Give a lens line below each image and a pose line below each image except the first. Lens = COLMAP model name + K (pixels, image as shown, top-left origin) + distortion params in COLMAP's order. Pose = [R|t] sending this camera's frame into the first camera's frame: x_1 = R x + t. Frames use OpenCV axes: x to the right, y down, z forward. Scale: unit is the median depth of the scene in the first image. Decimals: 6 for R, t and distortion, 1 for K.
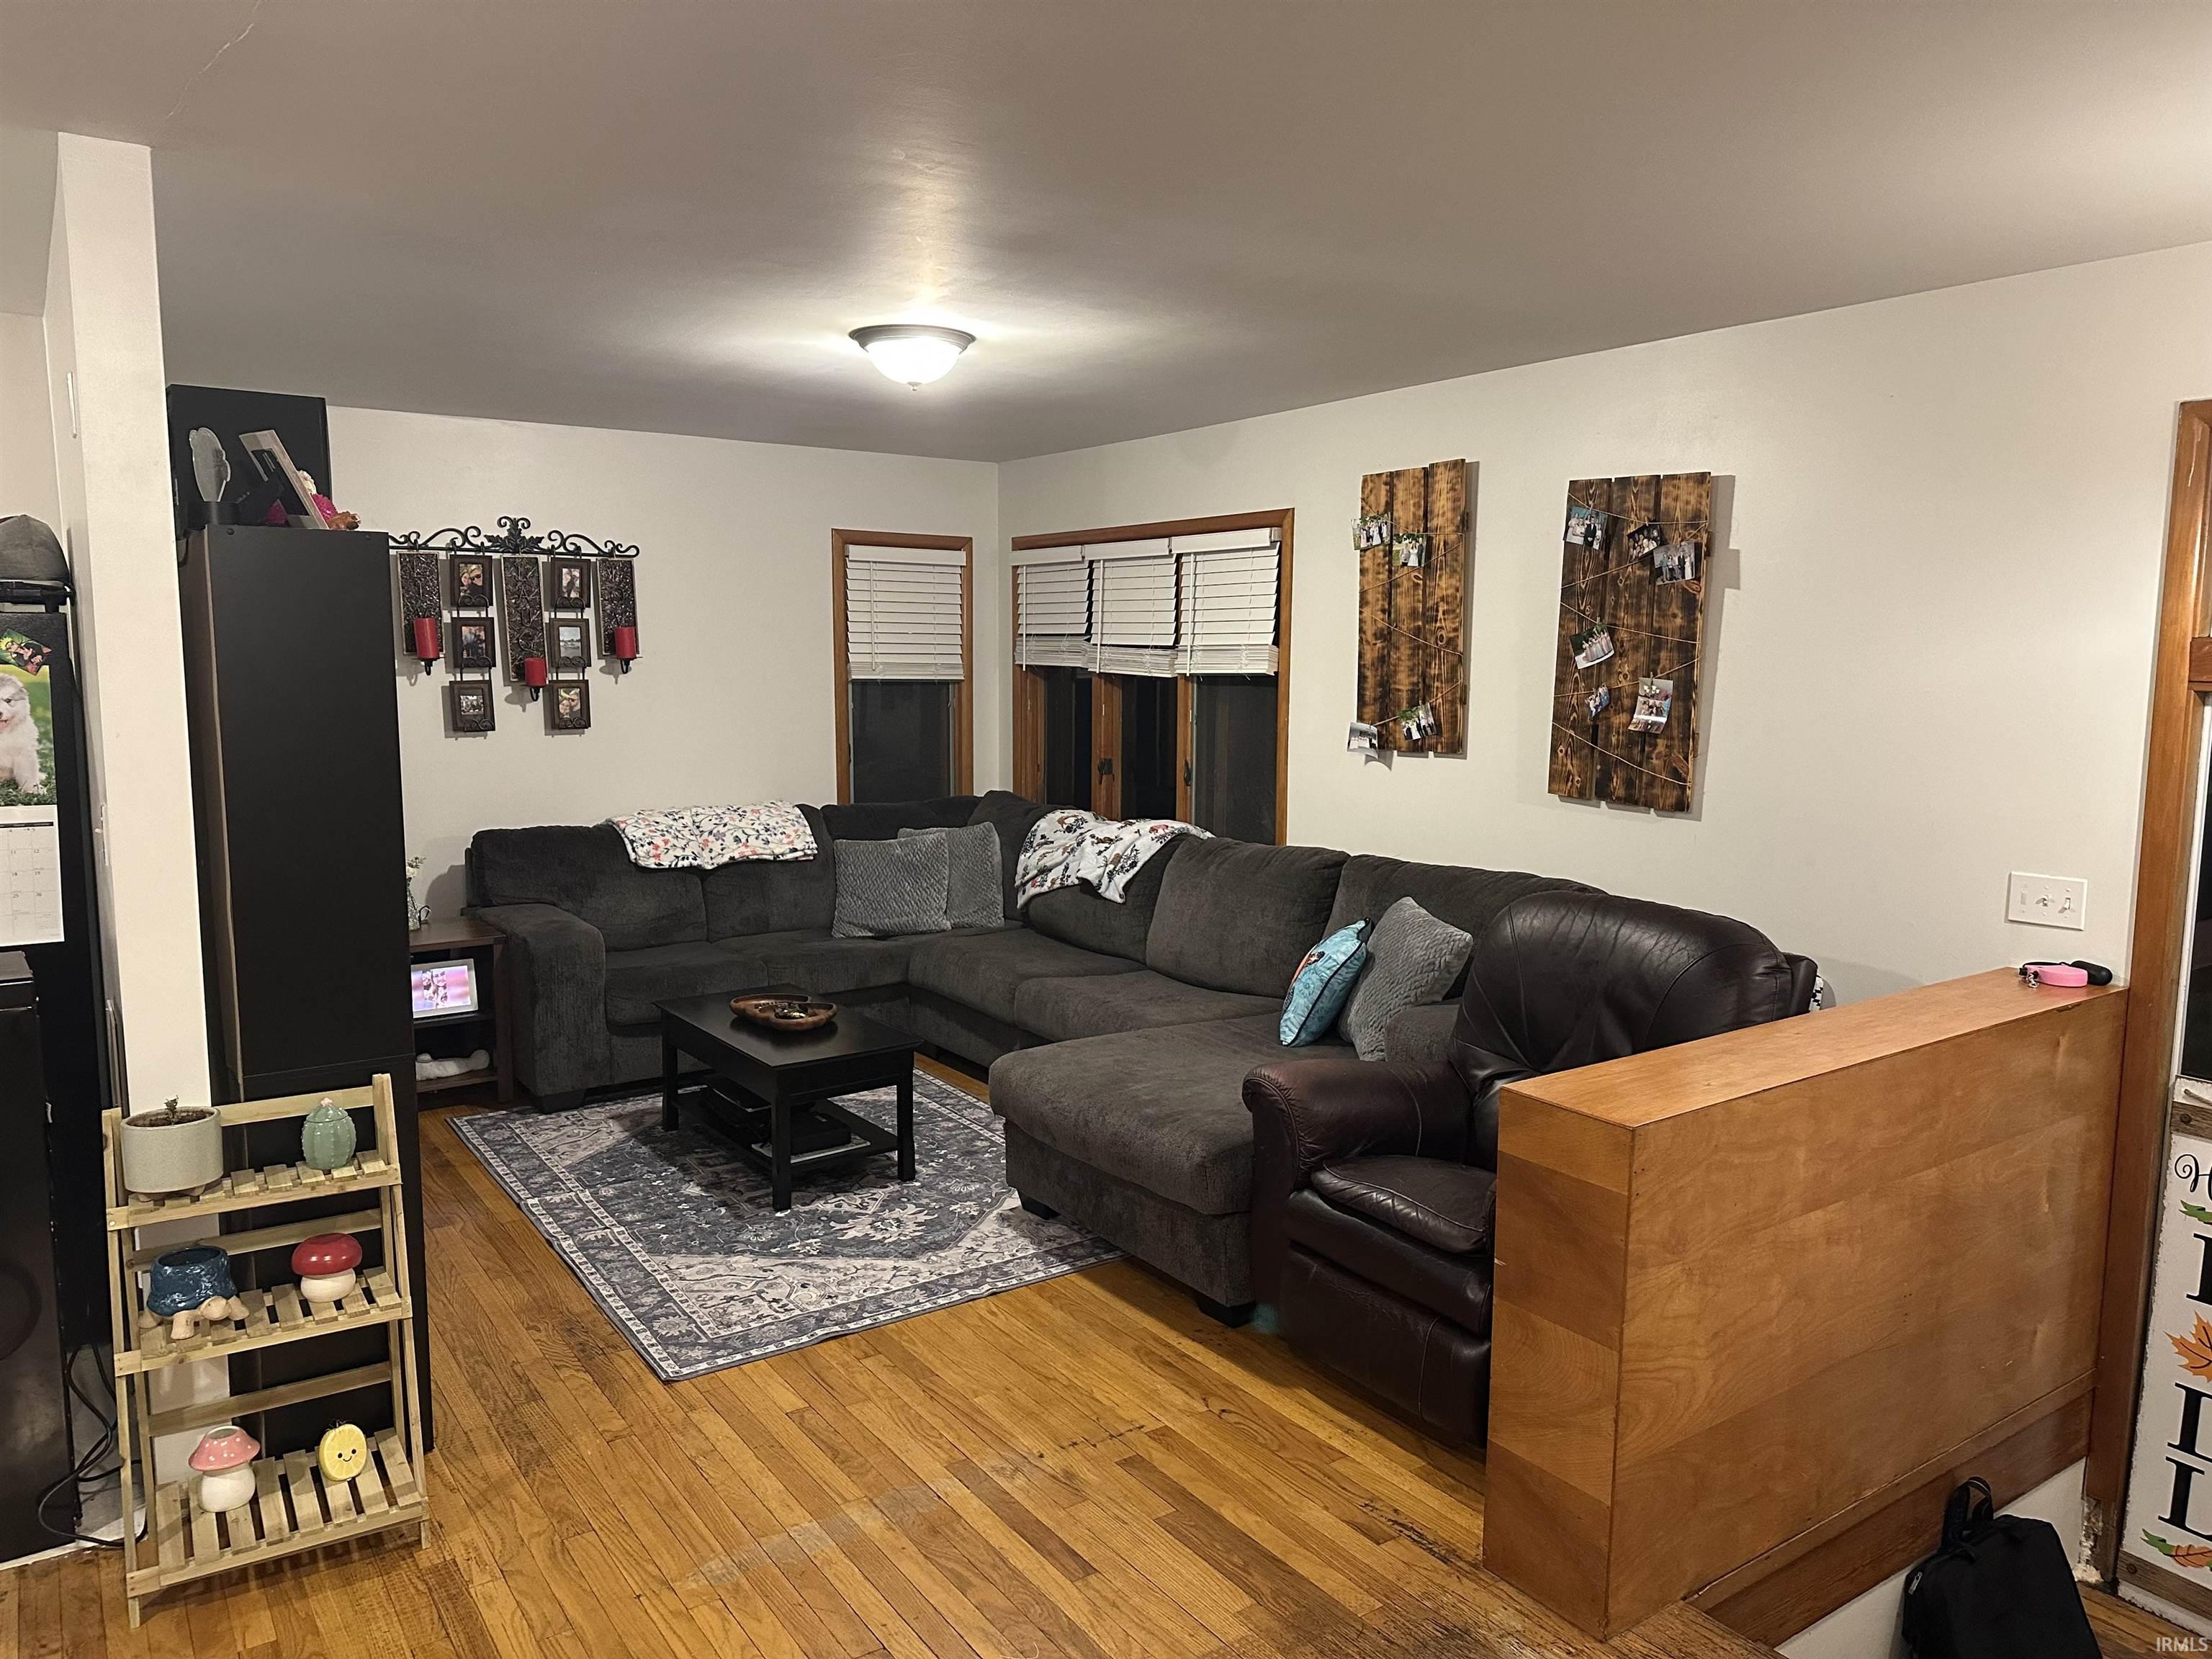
lens RADIAL K [[1533.4, 0, 1106.0], [0, 1533.4, 829.5], [0, 0, 1]] dist [0.002703, -0.008135]
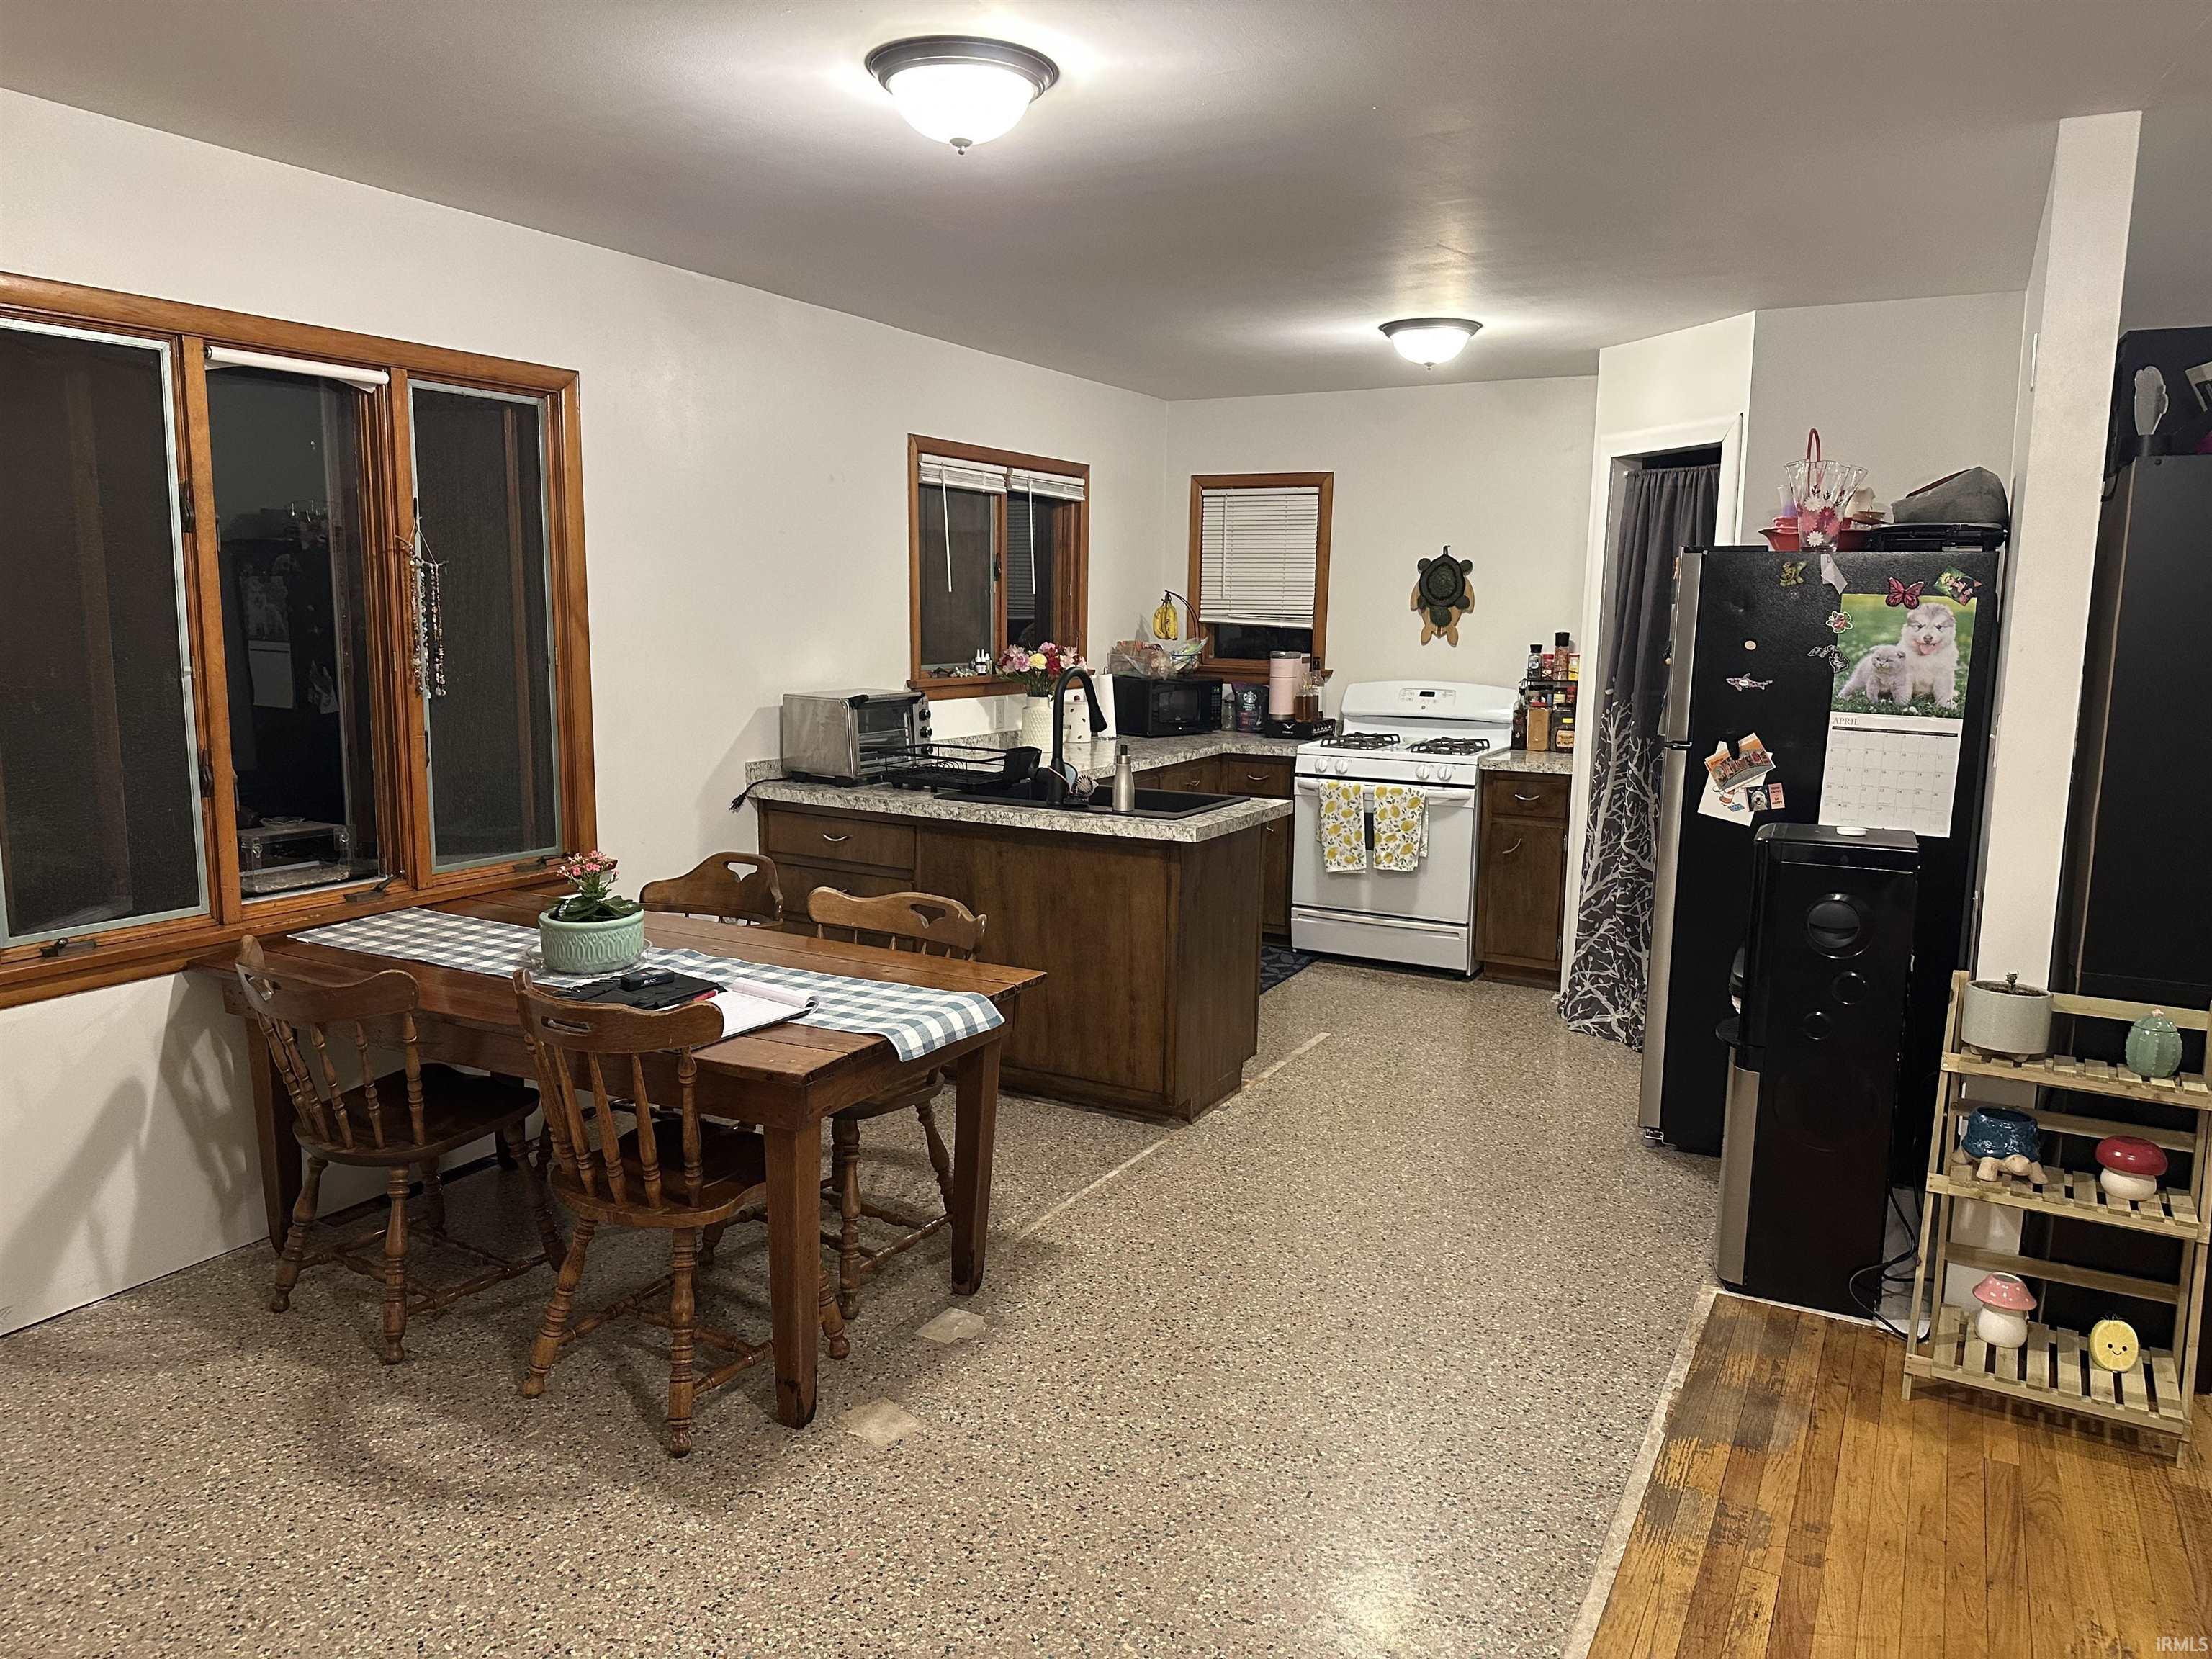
lens RADIAL K [[1546.0, 0, 1106.0], [0, 1546.0, 829.5], [0, 0, 1]] dist [0.003625, 0.000808]
pose [[0.441082, 0.135181, -0.887228, 0.092596], [-0.117376, 0.988789, 0.092302, 0.042899], [0.889758, 0.063426, 0.452004, -0.116113]]
